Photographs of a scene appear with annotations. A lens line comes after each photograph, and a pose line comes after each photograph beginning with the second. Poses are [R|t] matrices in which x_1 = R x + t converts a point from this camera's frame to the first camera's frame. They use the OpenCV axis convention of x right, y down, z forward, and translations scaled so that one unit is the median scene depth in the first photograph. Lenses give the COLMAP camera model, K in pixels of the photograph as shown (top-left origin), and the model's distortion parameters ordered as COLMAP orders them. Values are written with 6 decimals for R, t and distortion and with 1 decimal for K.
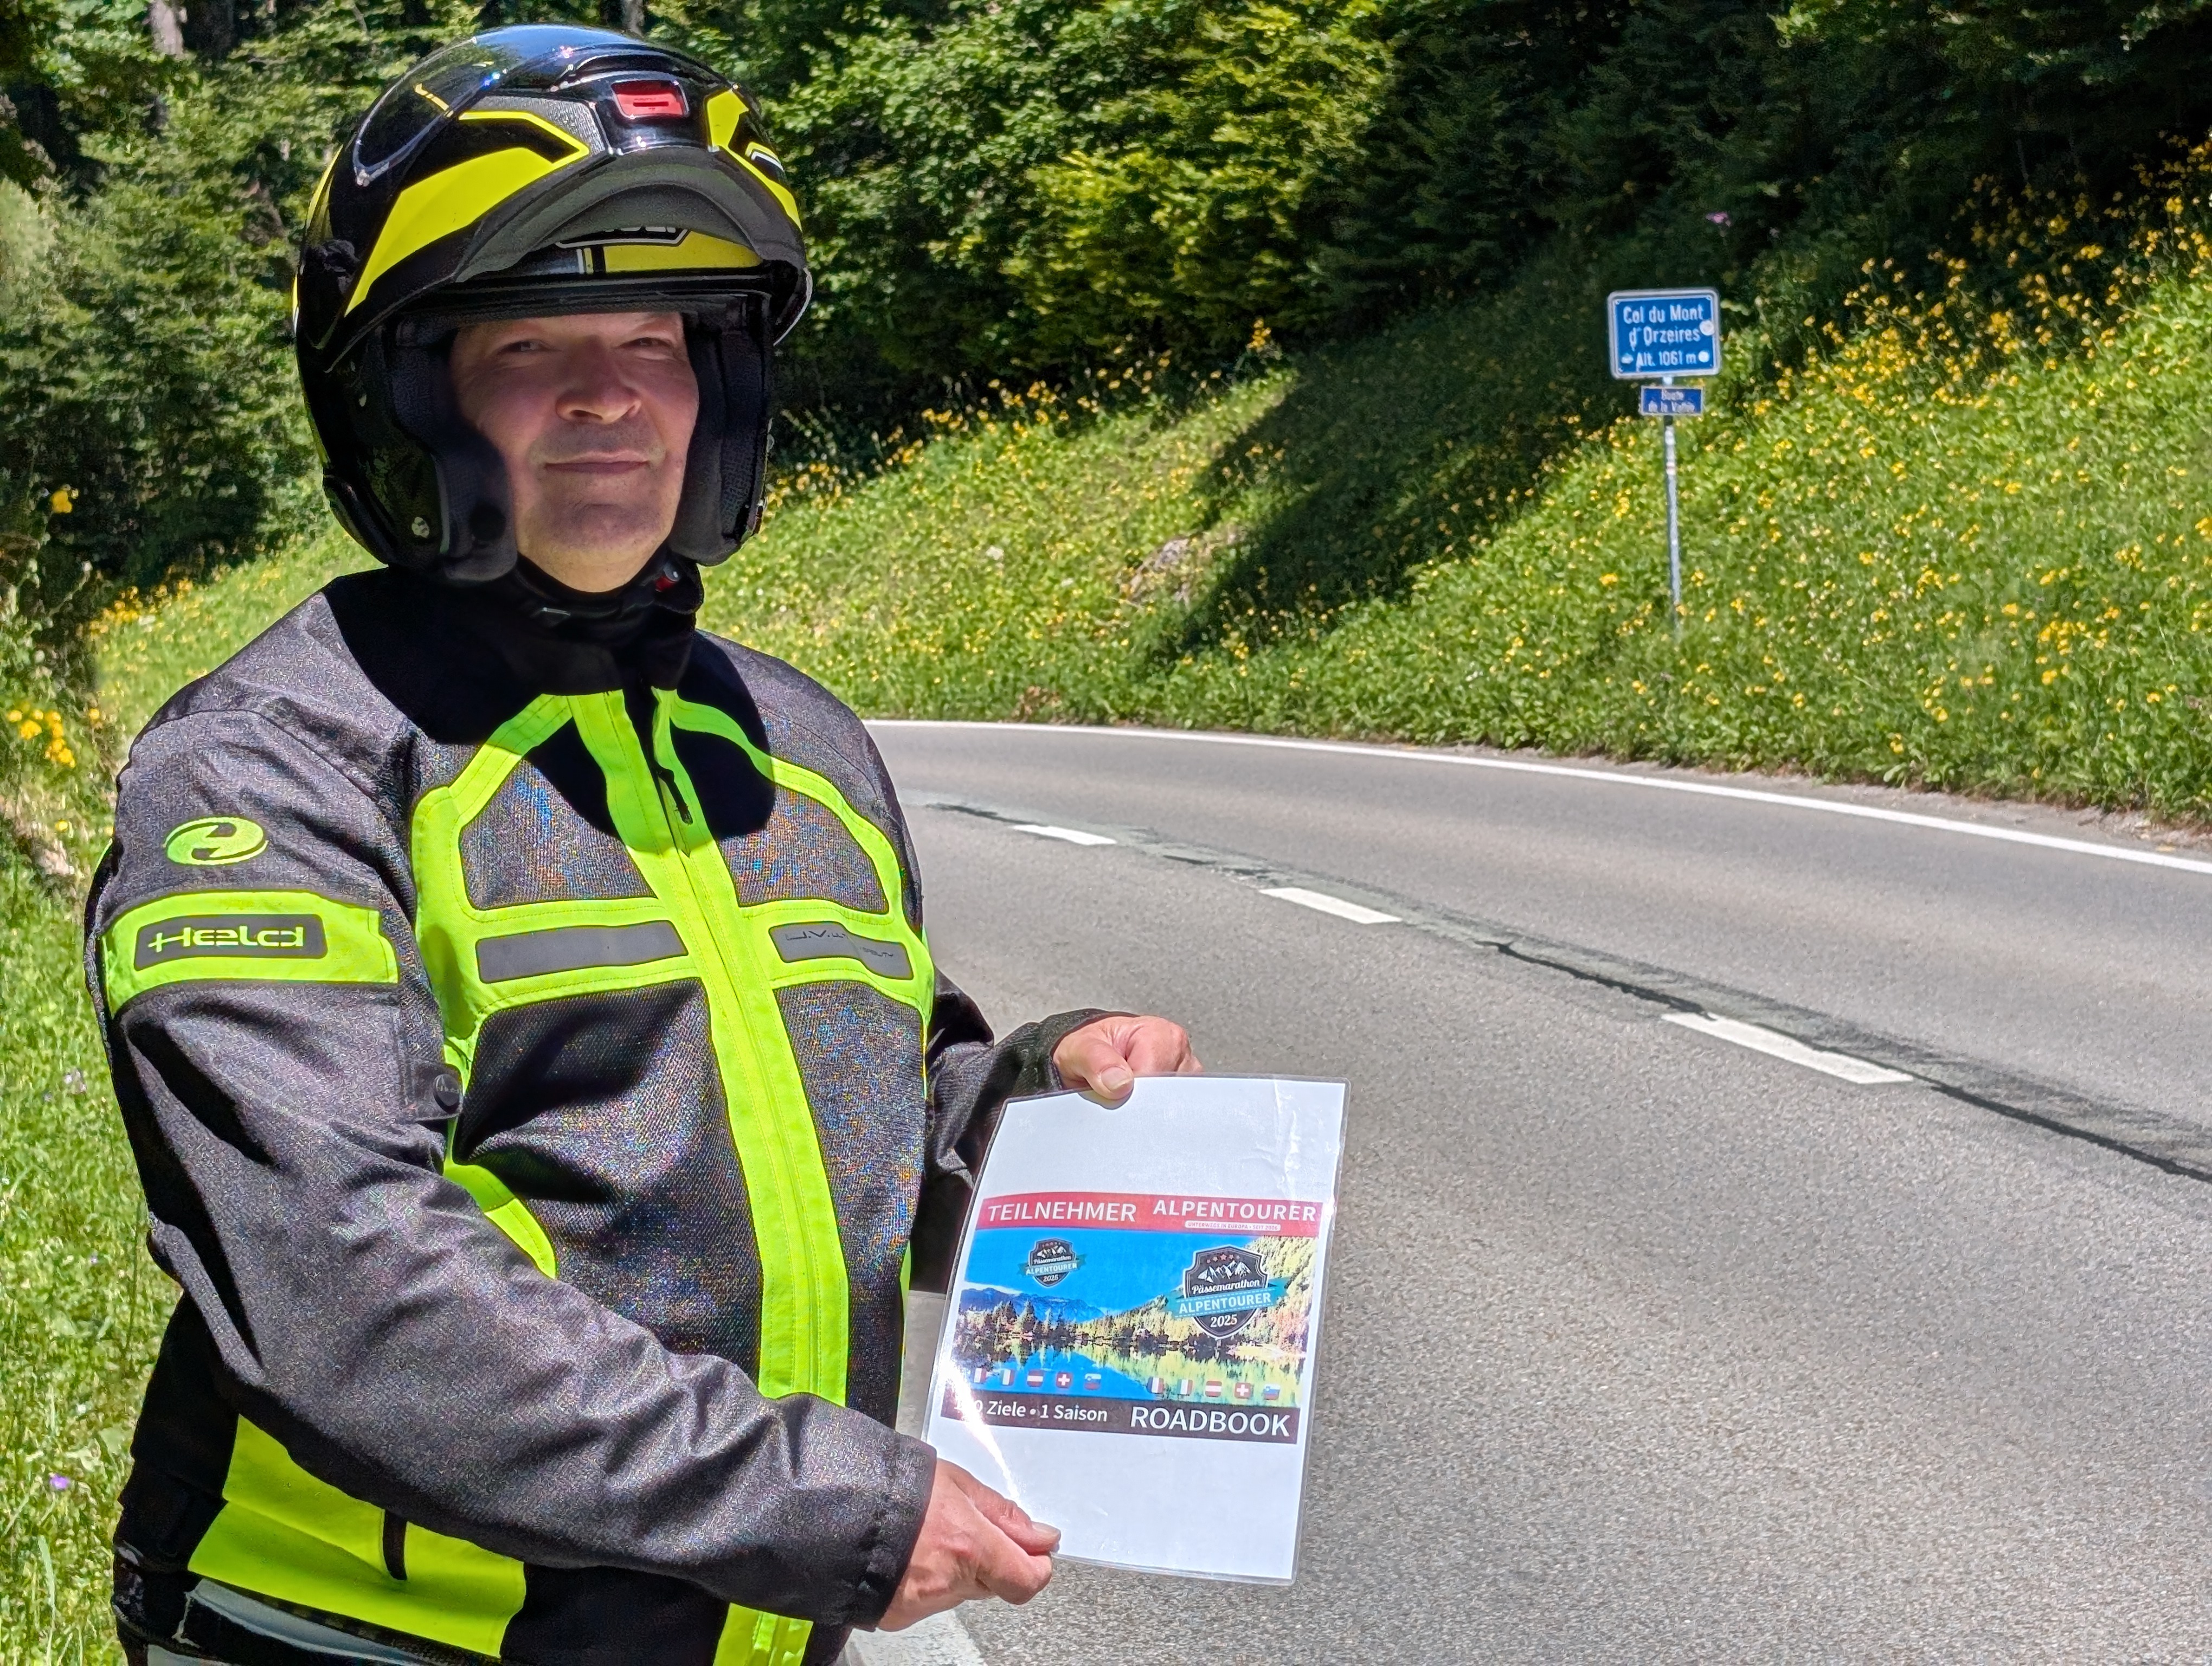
lens RADIAL K [[3127.6, 0, 1107.9], [0, 3127.6, 834.1], [0, 0, 1]] dist [0.050986, 0.000000]
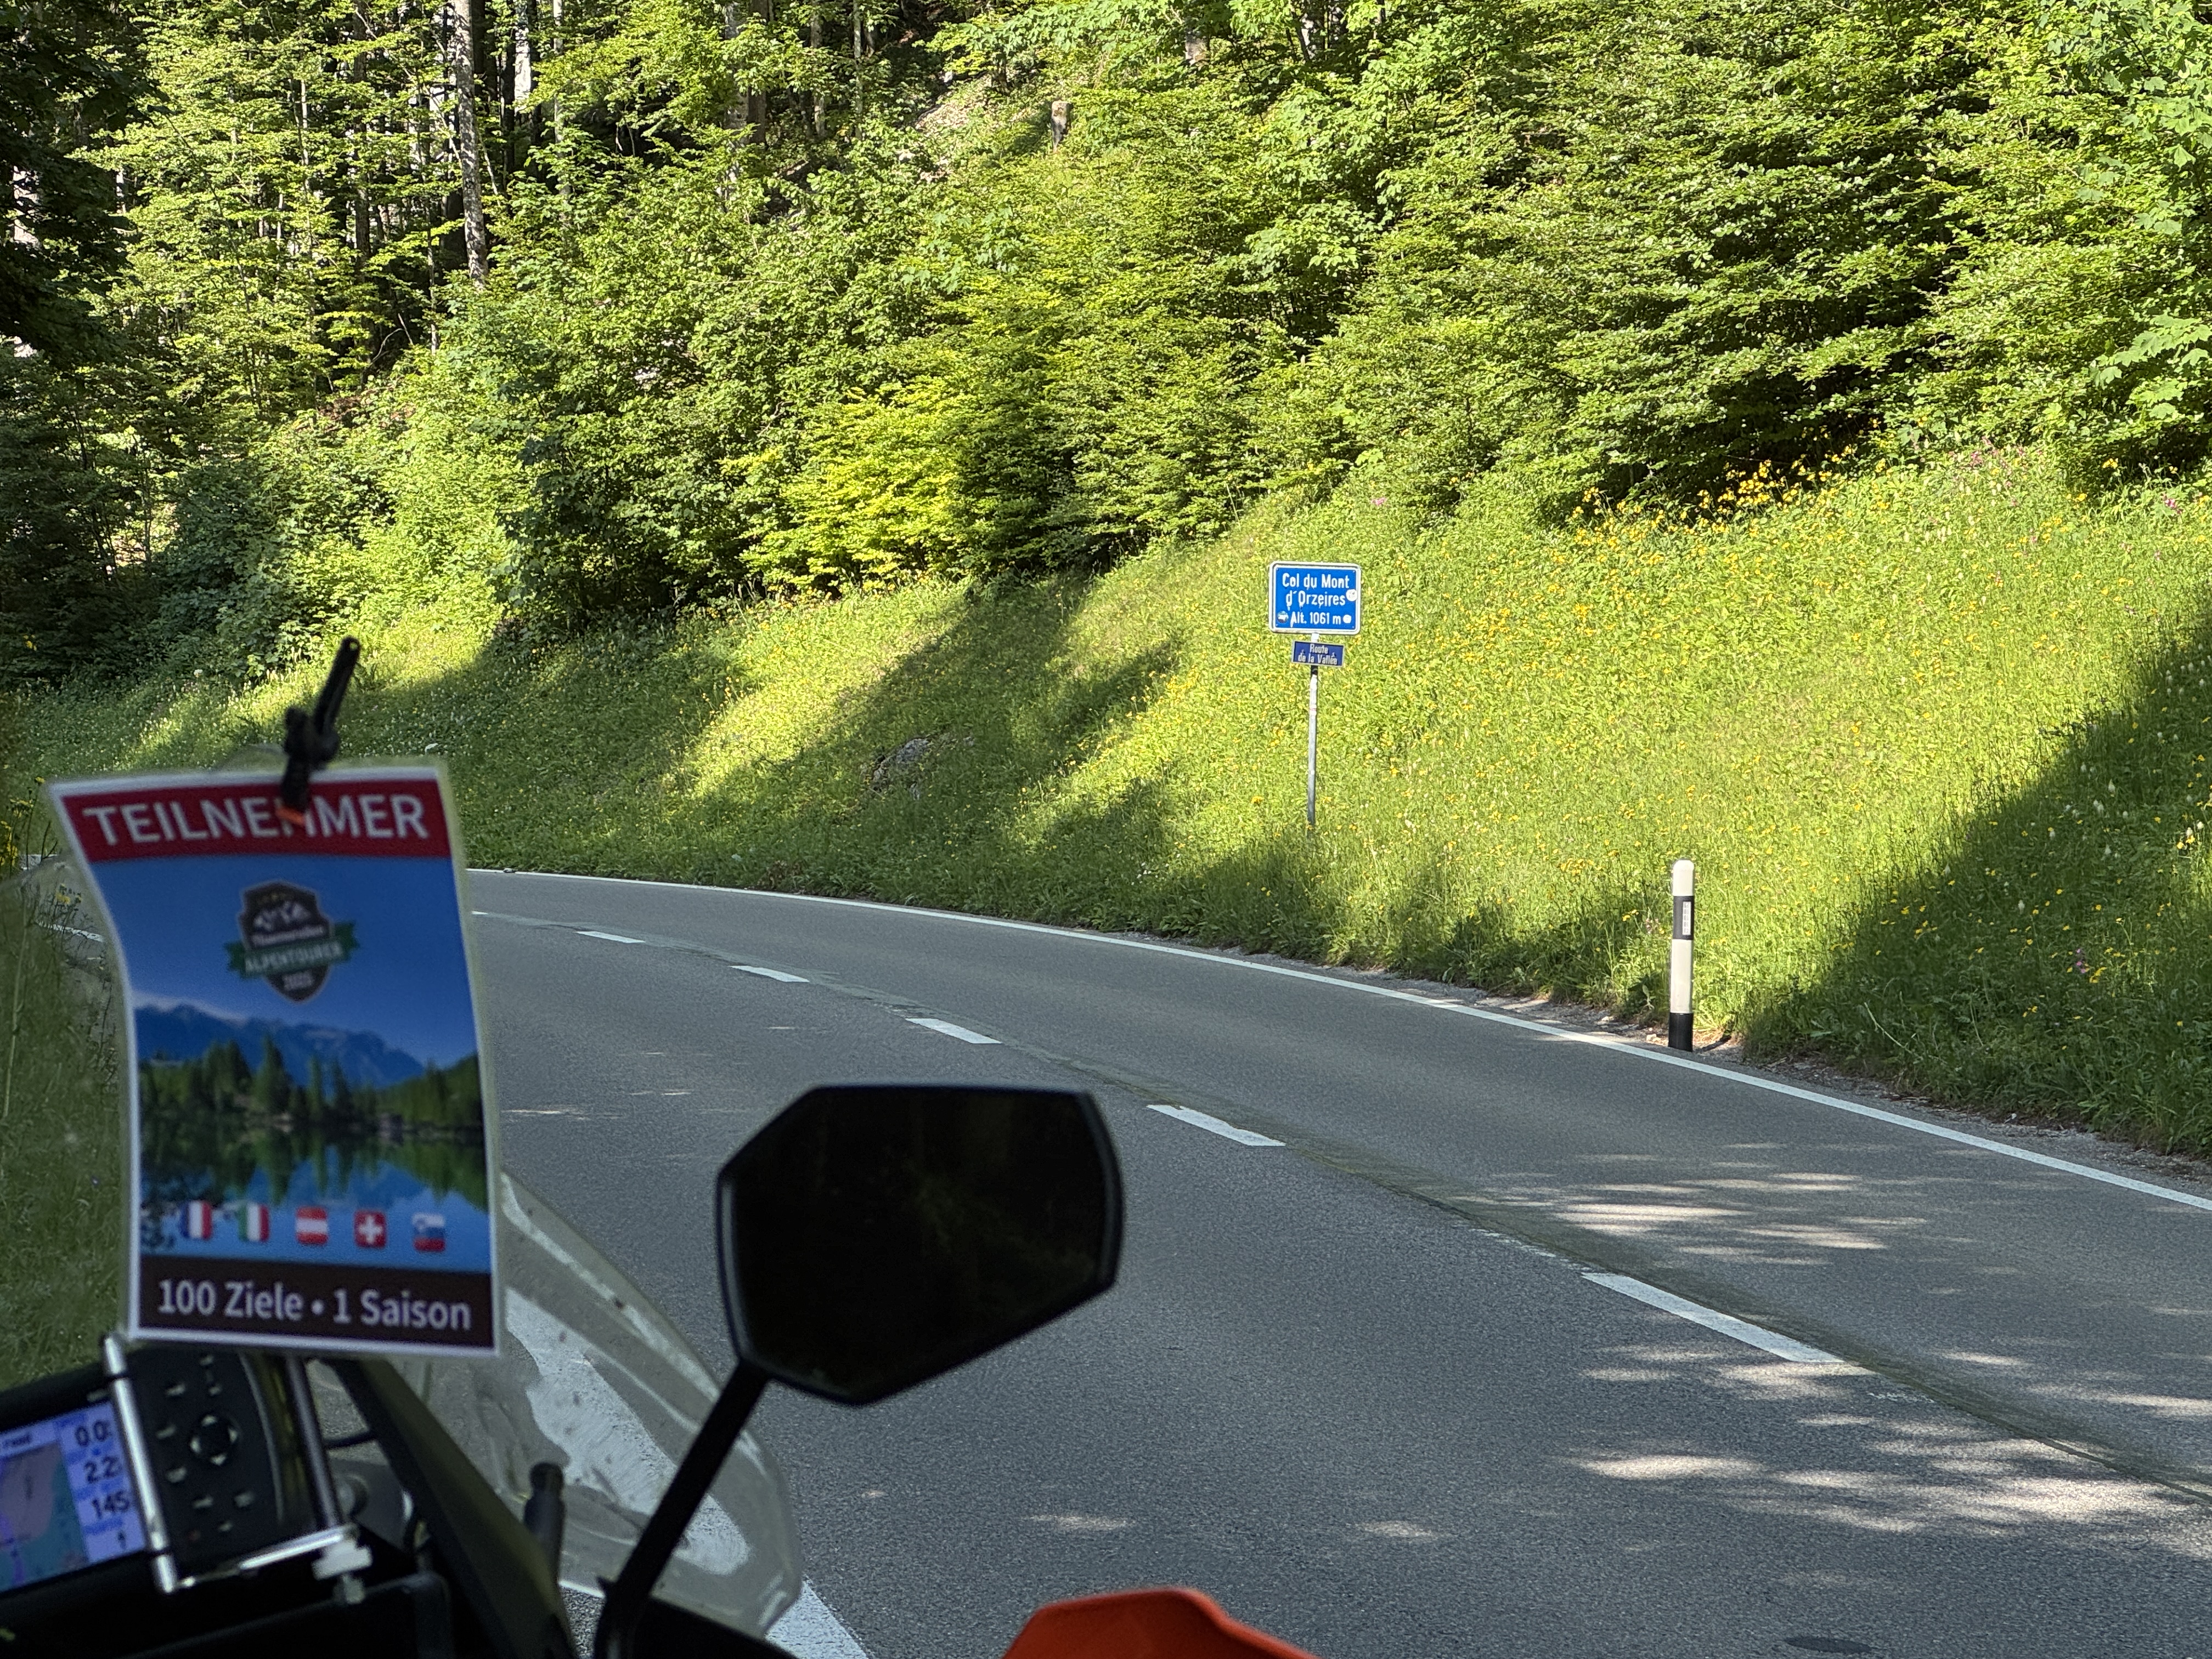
lens RADIAL K [[5176.6, 0, 1107.2], [0, 5176.6, 831.3], [0, 0, 1]] dist [-0.537705, 0.000000]
pose [[0.997610, 0.068389, -0.009852, 0.123964], [-0.068893, 0.995415, -0.066351, 0.064593], [0.005269, 0.066871, 0.997748, -0.954254]]
